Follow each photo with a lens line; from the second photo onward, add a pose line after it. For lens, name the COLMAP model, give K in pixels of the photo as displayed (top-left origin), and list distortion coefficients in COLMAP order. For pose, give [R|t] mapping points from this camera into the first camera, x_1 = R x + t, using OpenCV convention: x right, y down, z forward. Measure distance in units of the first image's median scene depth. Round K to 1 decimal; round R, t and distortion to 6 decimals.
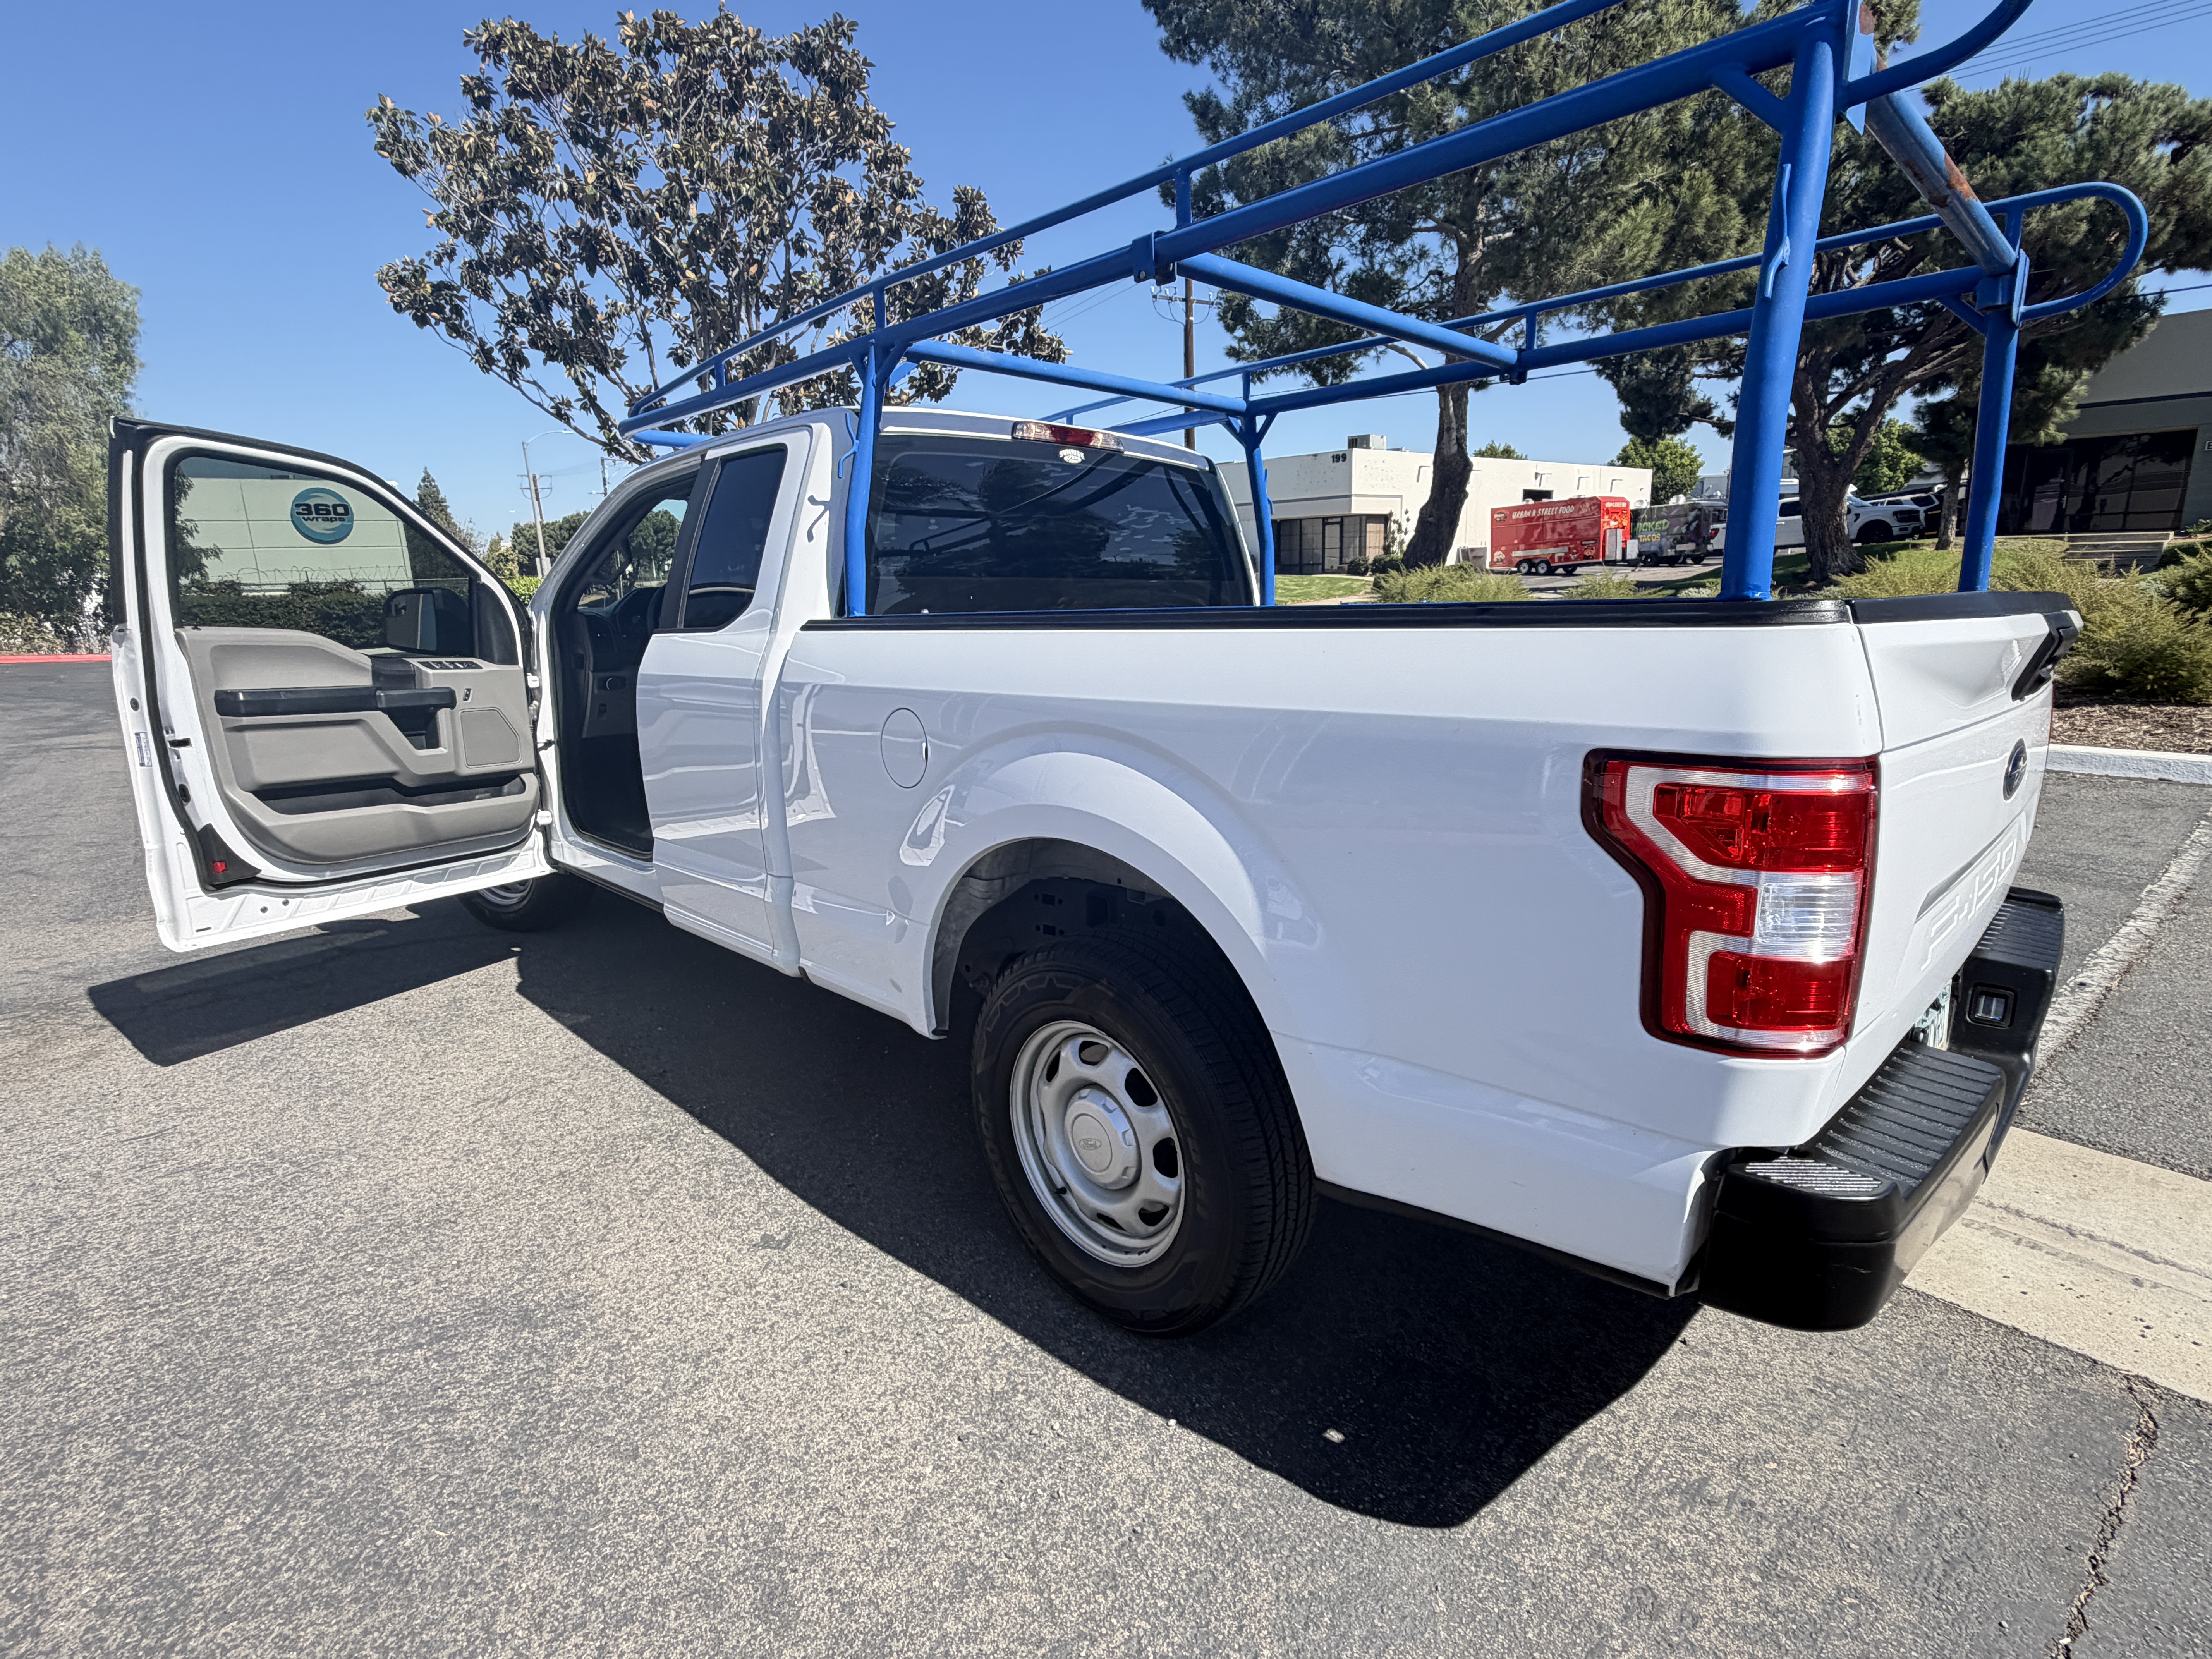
lens RADIAL K [[1102.0, 0, 1114.3], [0, 1102.0, 819.7], [0, 0, 1]] dist [-0.000265, -0.000055]
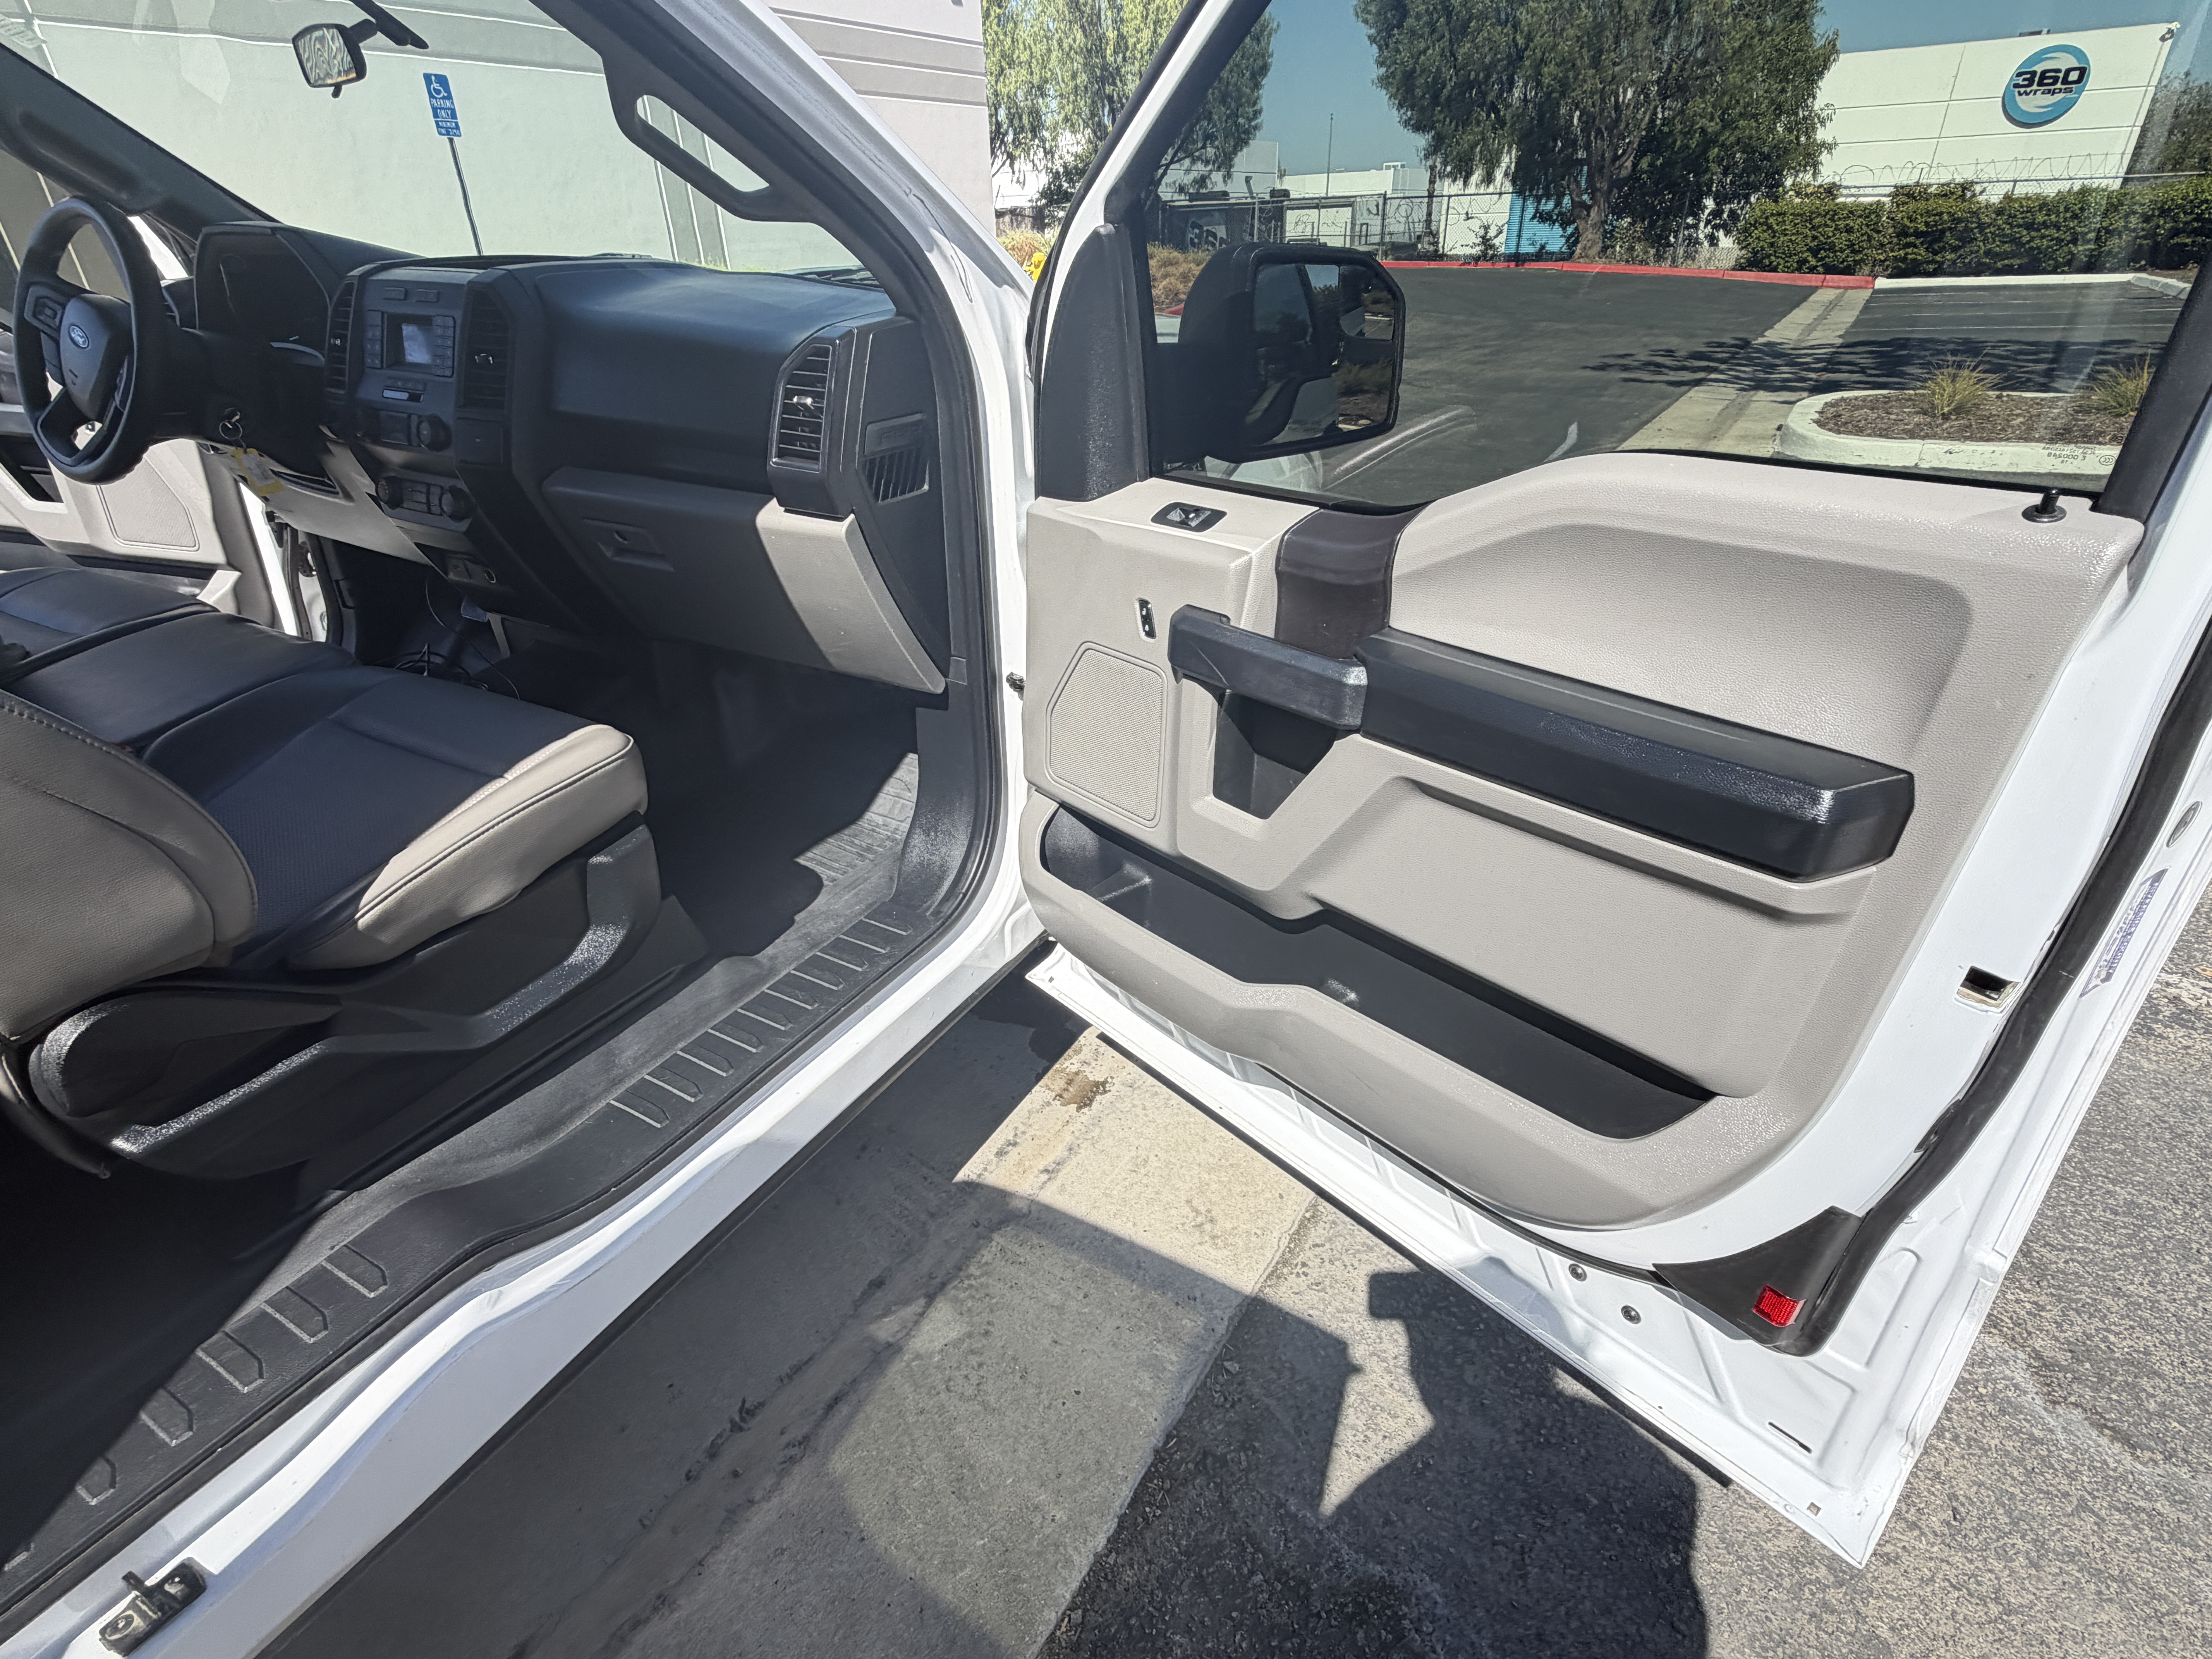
lens RADIAL K [[1102.0, 0, 1098.3], [0, 1102.0, 834.3], [0, 0, 1]] dist [-0.000265, -0.000055]
pose [[0.268393, 0.482503, -0.833760, 0.151463], [-0.193029, 0.874900, 0.444173, -0.264207], [0.943772, 0.041727, 0.327954, 1.206376]]
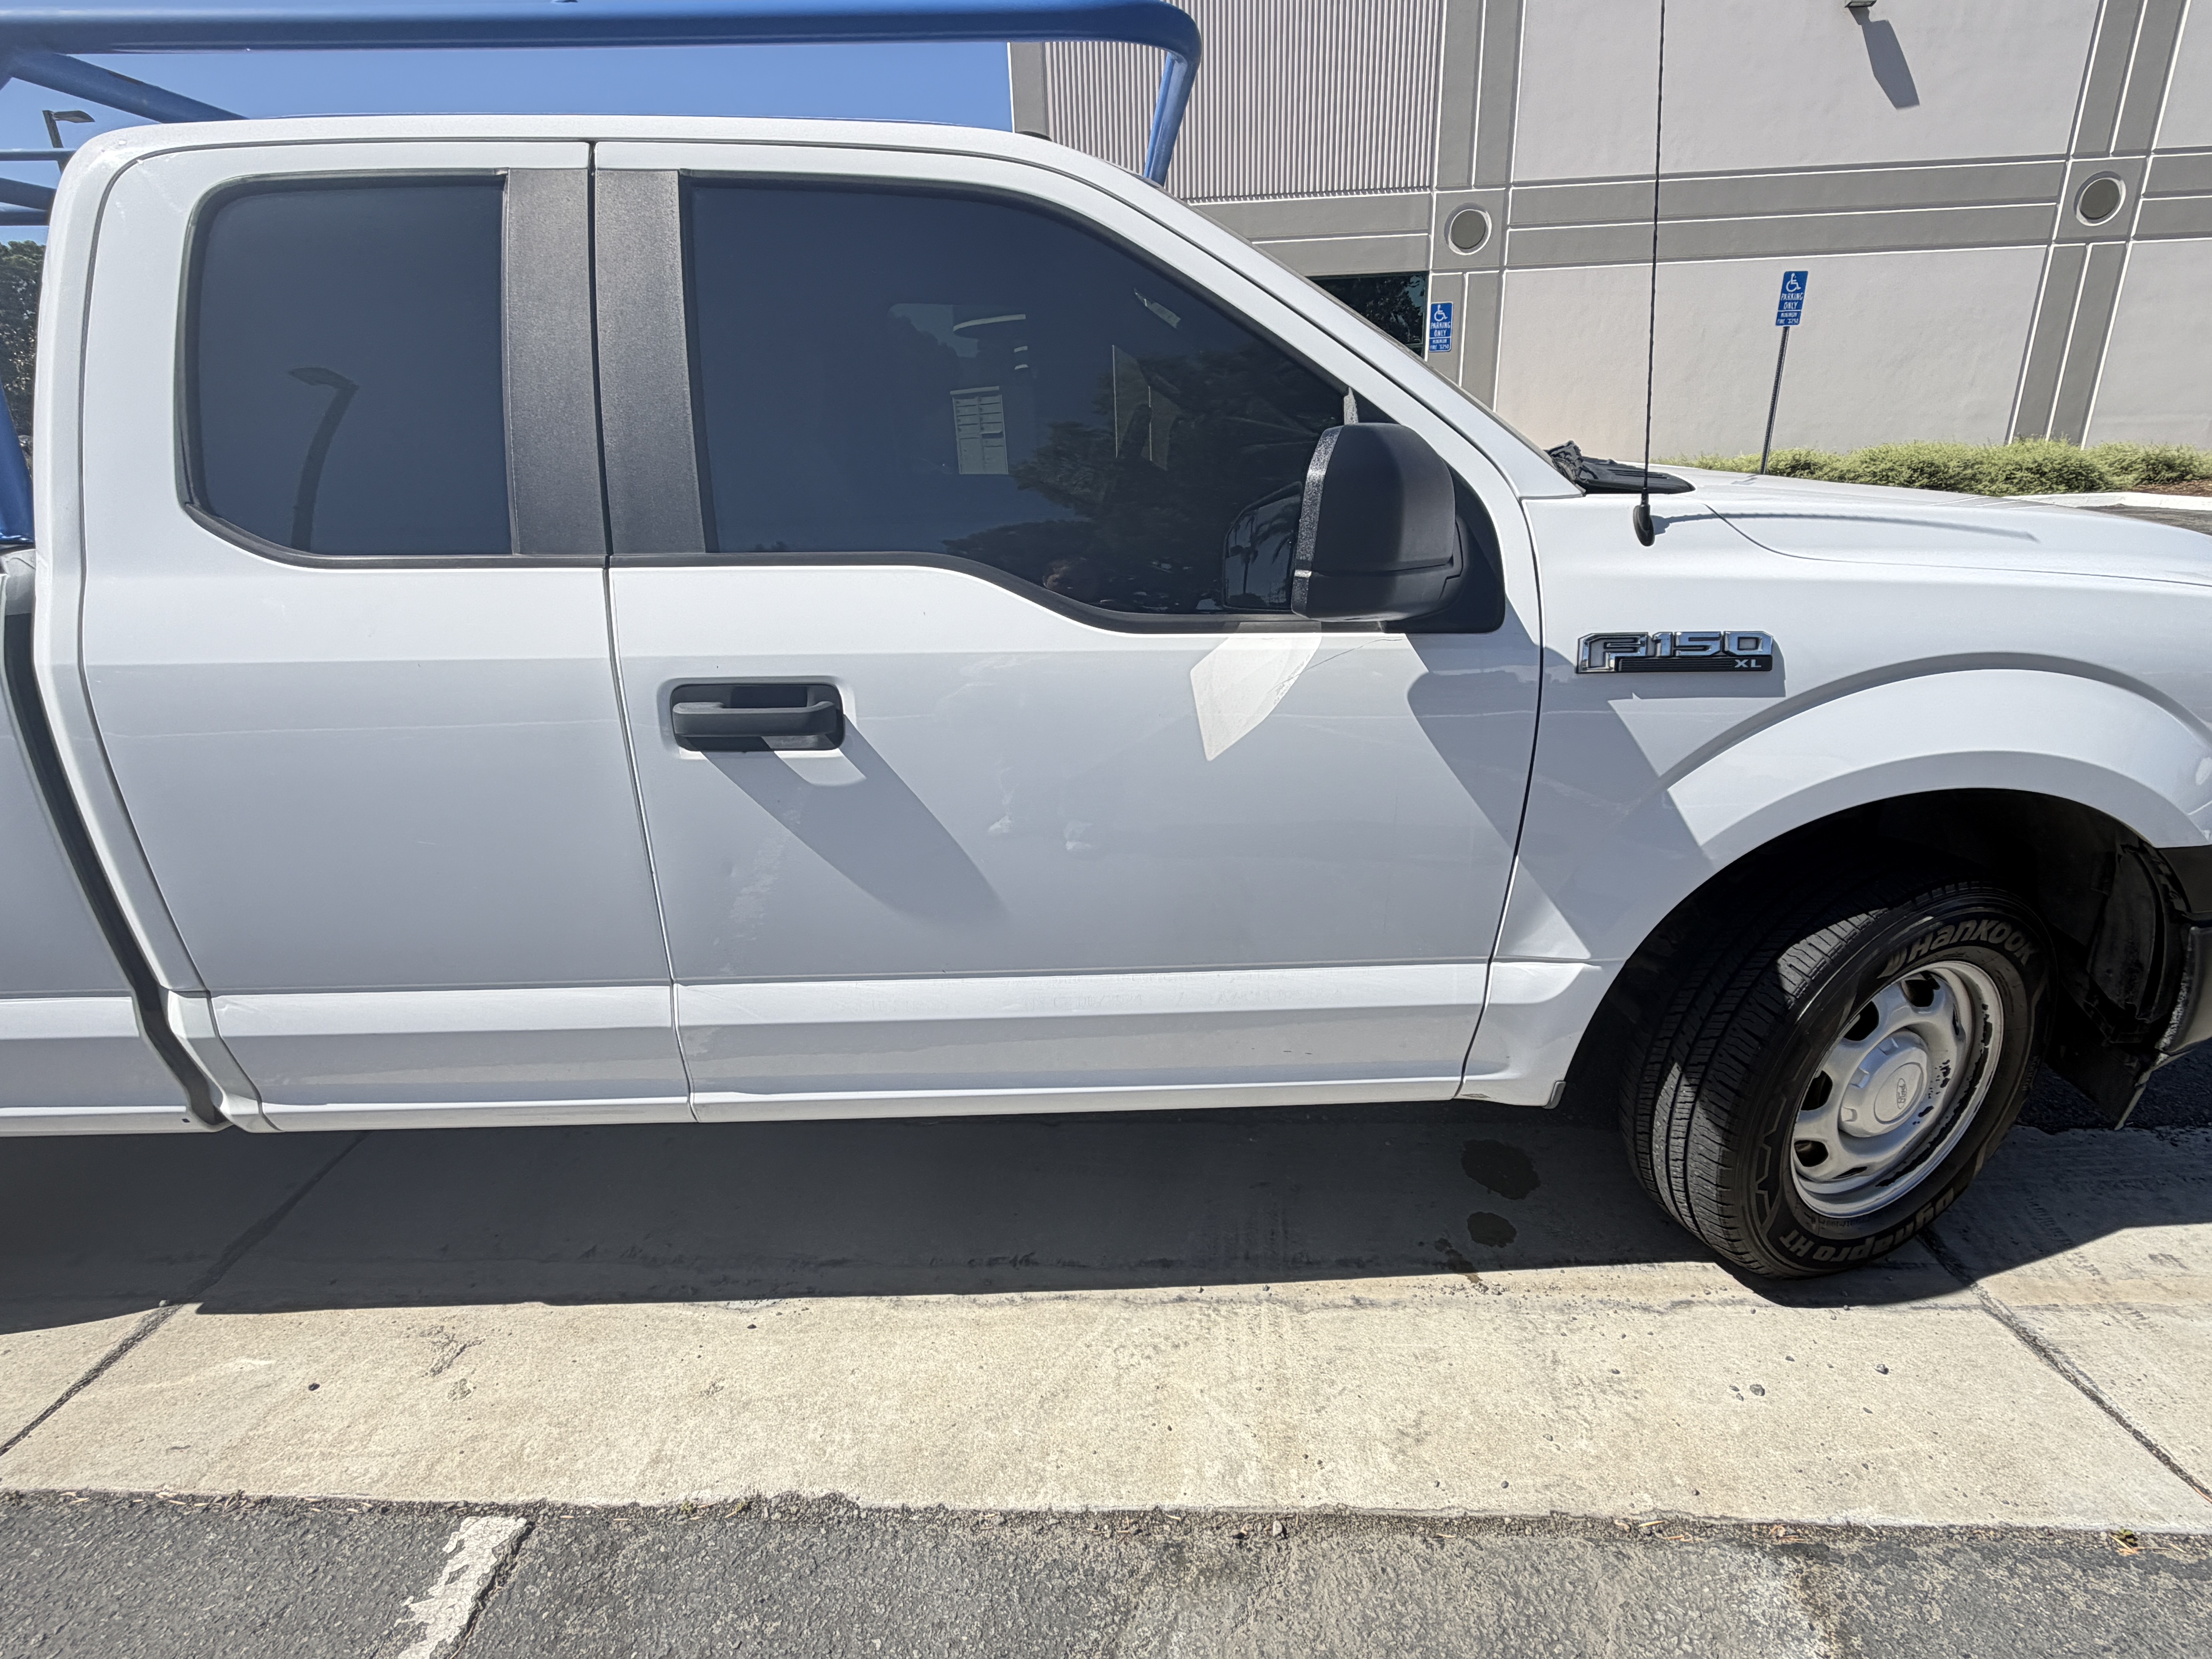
lens RADIAL K [[1102.0, 0, 1105.3], [0, 1102.0, 829.5], [0, 0, 1]] dist [-0.000265, -0.000055]
pose [[-0.691866, 0.283077, -0.664220, 0.151577], [-0.106805, 0.869694, 0.481897, -0.313798], [0.714082, 0.404350, -0.571478, 1.453212]]
